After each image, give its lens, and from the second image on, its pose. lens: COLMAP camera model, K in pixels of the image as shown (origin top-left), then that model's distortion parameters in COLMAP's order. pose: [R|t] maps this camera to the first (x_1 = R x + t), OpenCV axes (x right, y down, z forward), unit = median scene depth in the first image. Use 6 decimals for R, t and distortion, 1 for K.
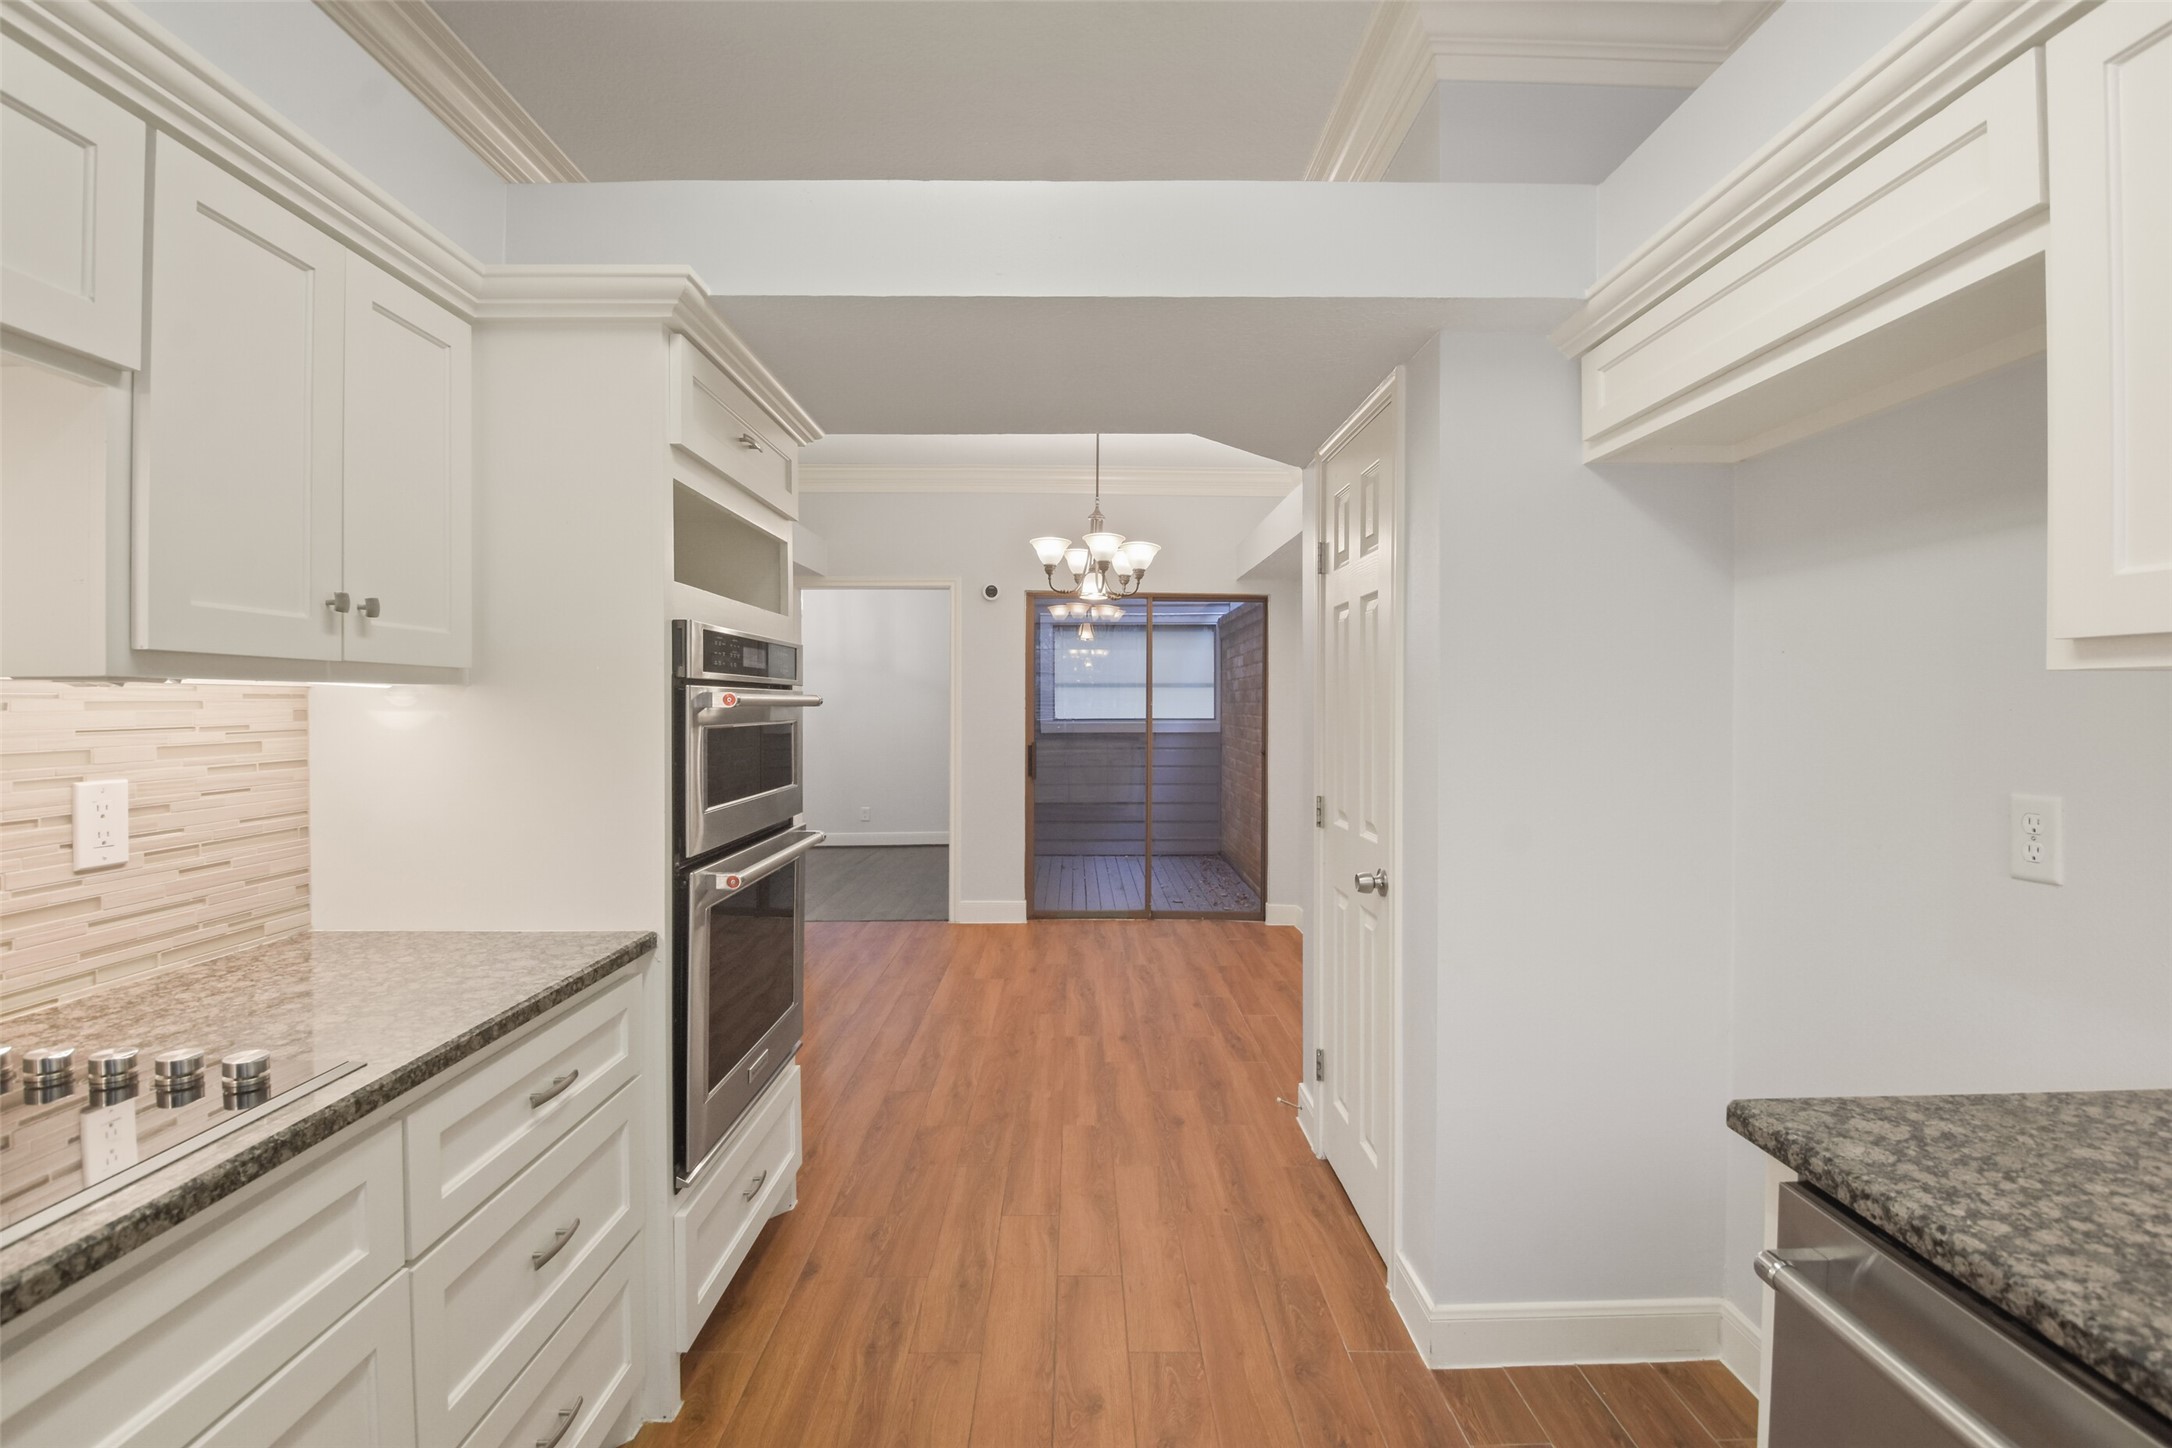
lens RADIAL K [[963.4, 0, 1087.1], [0, 963.4, 719.9], [0, 0, 1]] dist [0.012249, -0.011280]
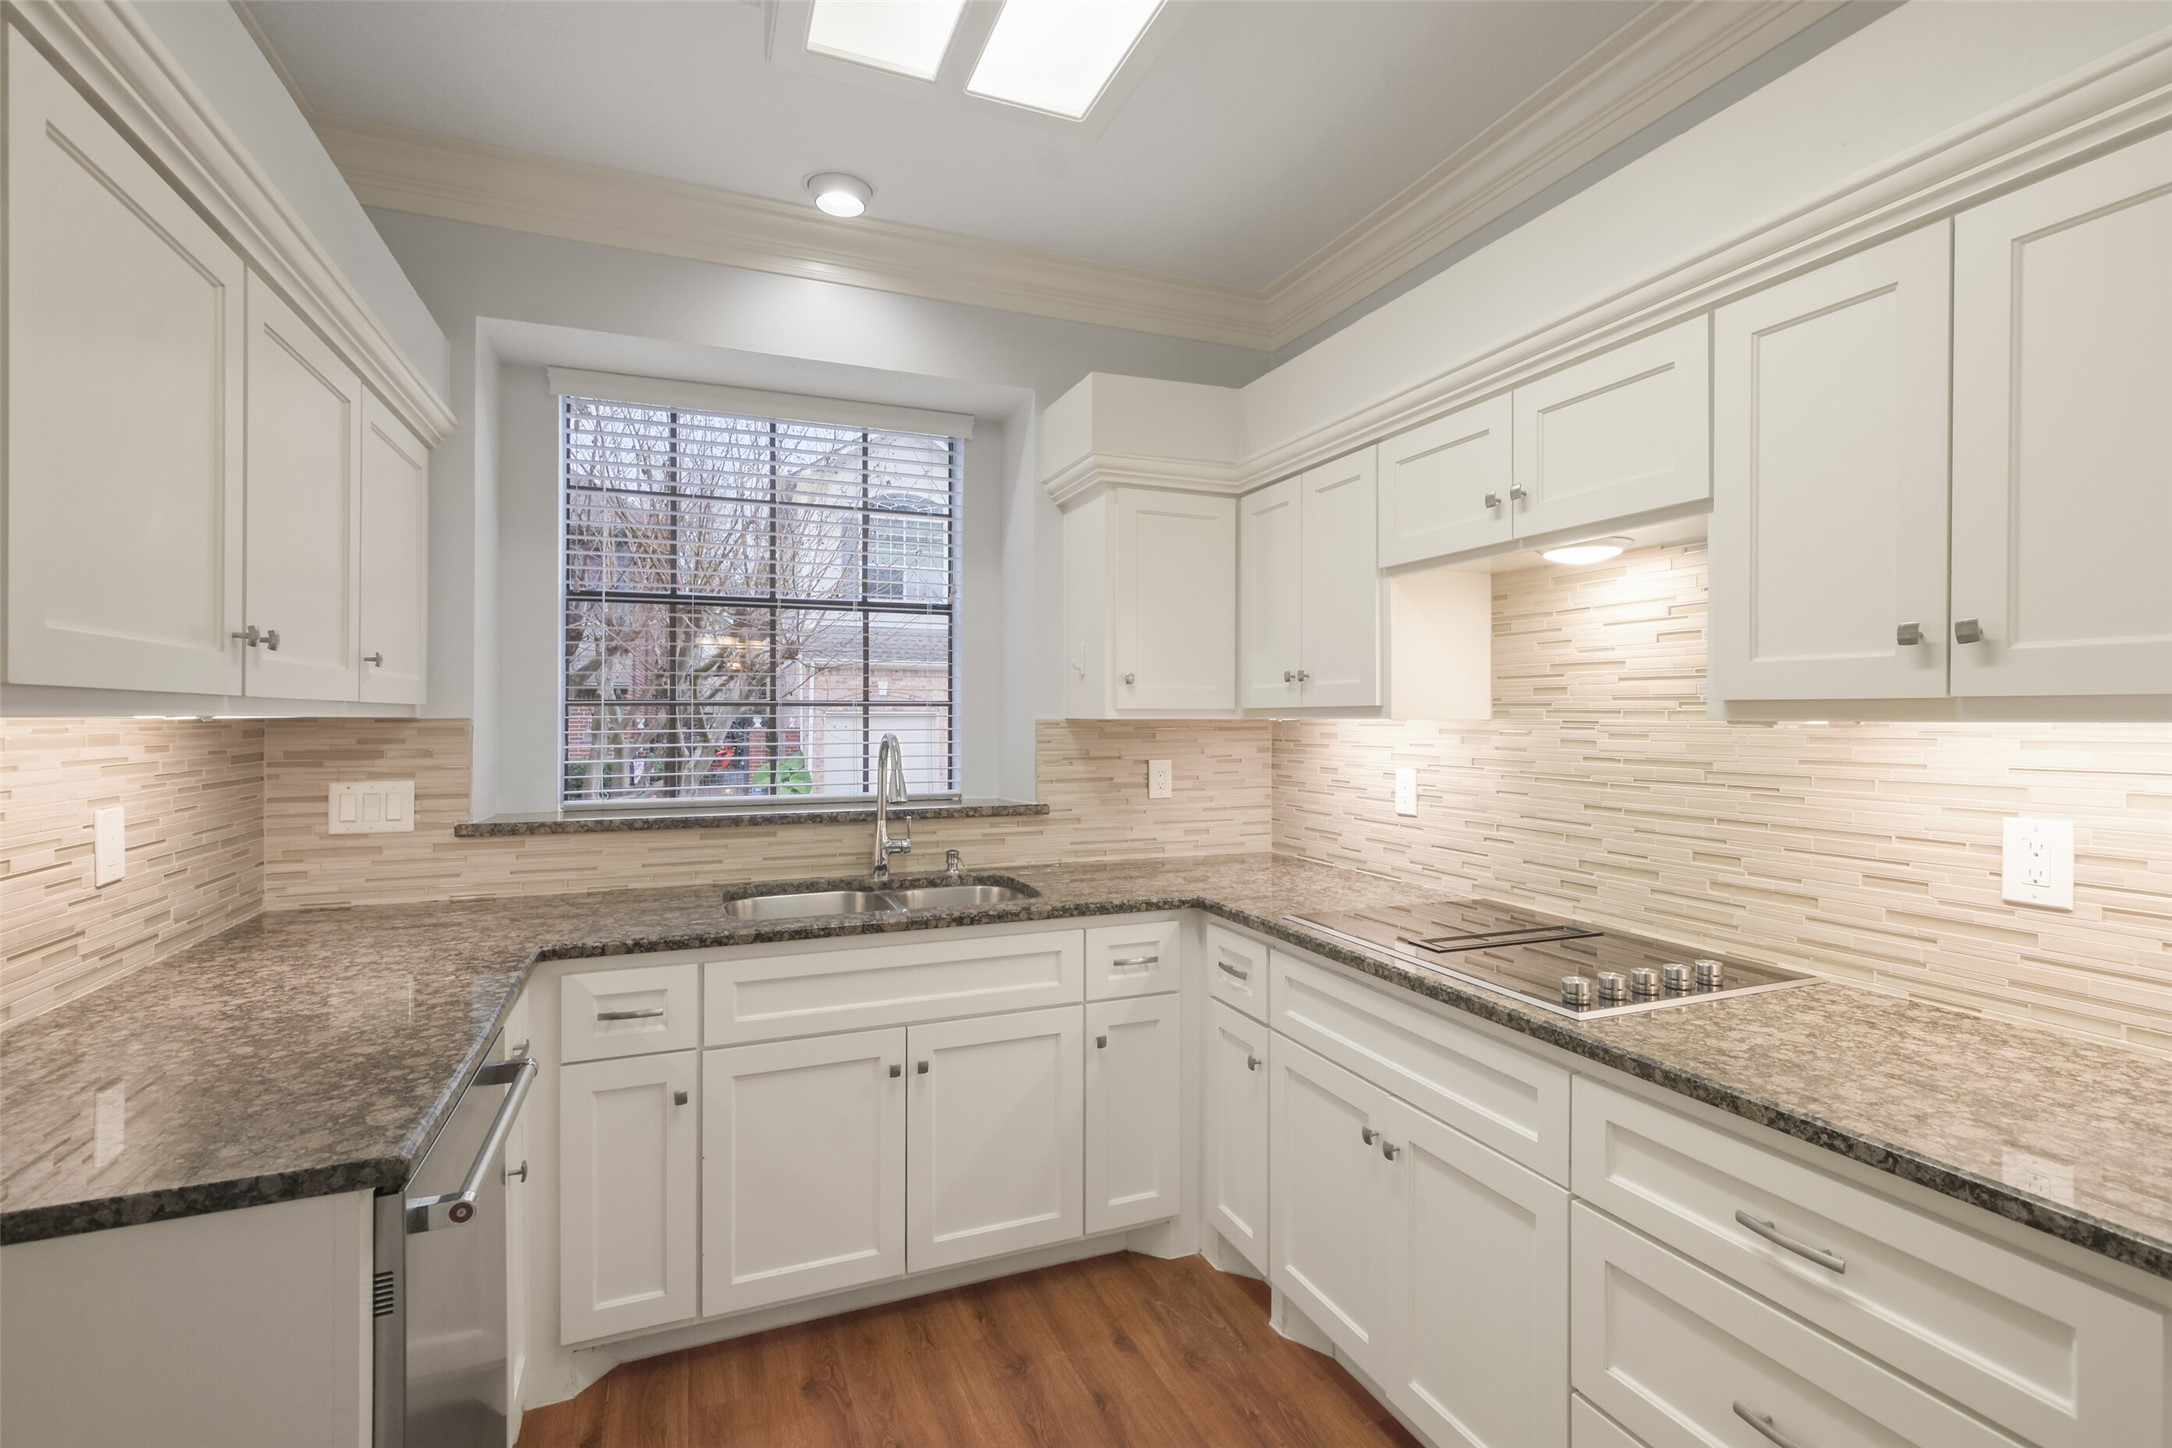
lens RADIAL K [[963.4, 0, 1087.1], [0, 963.4, 719.9], [0, 0, 1]] dist [0.012249, -0.011280]
pose [[-0.928446, 0.001163, -0.371466, 0.285622], [-0.007631, 0.999724, 0.022204, -0.057967], [0.371390, 0.023450, -0.928181, 1.611851]]
